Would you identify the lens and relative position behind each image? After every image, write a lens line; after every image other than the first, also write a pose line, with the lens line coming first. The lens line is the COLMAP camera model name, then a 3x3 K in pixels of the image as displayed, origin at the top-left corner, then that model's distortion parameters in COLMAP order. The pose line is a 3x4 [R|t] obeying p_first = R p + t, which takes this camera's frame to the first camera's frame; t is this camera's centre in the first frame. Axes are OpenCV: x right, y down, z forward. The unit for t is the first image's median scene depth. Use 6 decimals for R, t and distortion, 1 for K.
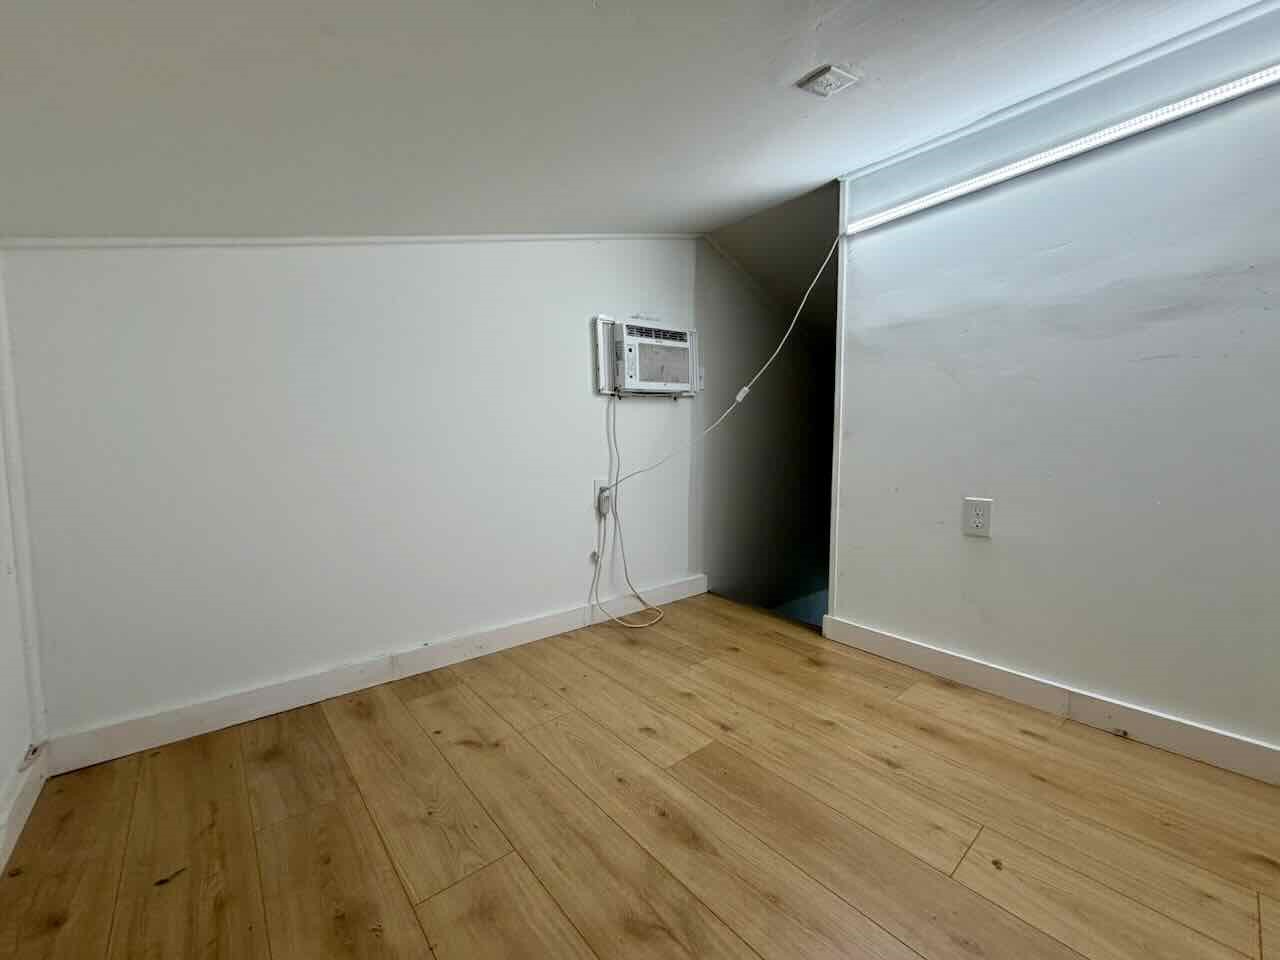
lens RADIAL K [[511.8, 0, 639.0], [0, 511.8, 483.3], [0, 0, 1]] dist [0.000103, -0.000371]
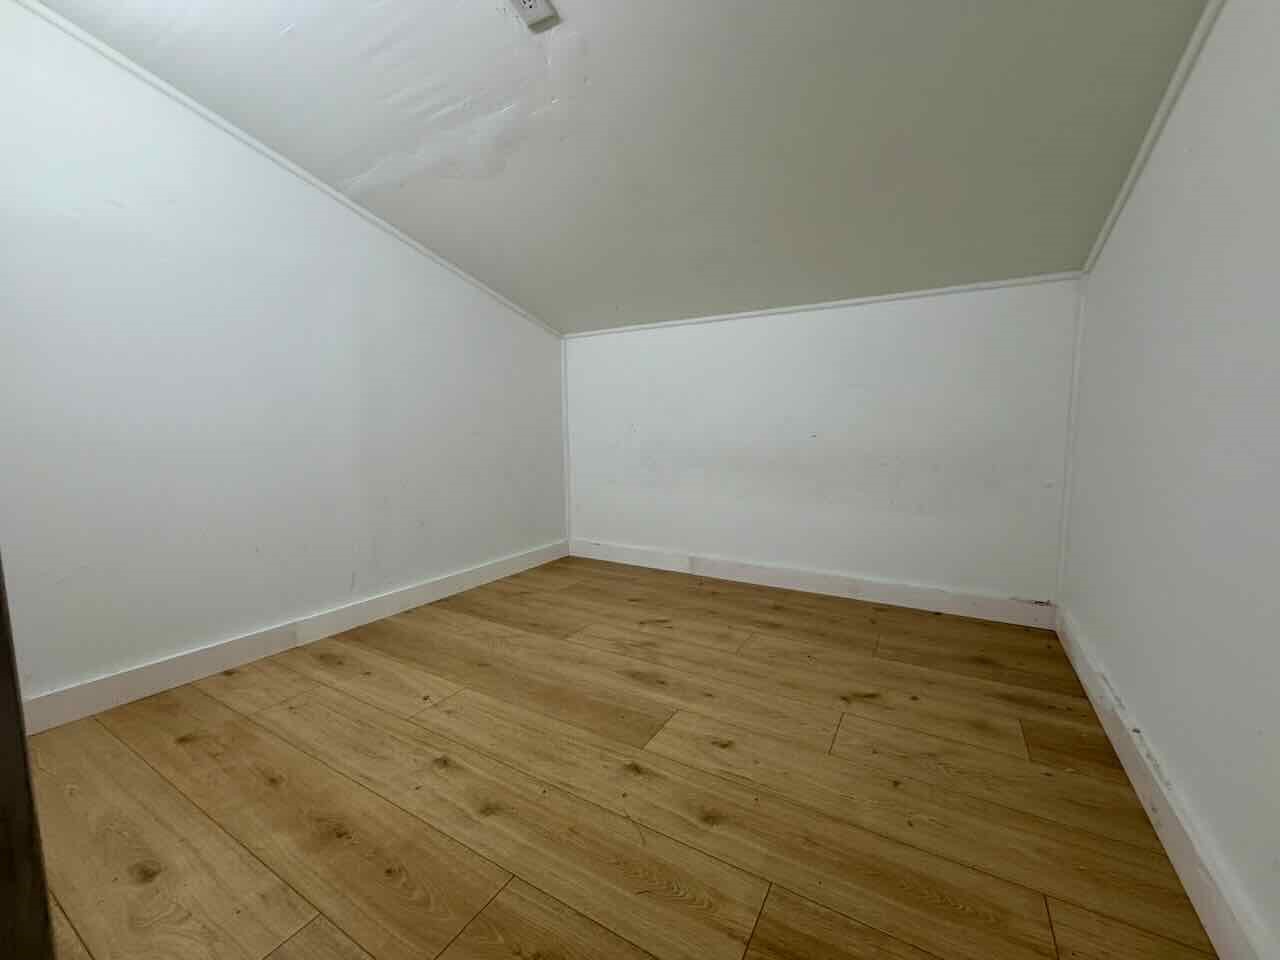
lens RADIAL K [[511.8, 0, 639.0], [0, 511.8, 483.3], [0, 0, 1]] dist [0.000103, -0.000371]
pose [[-0.948060, 0.034313, -0.316234, 0.426463], [-0.025692, 0.982657, 0.183647, -0.085722], [0.317051, 0.182233, -0.930736, 1.793106]]
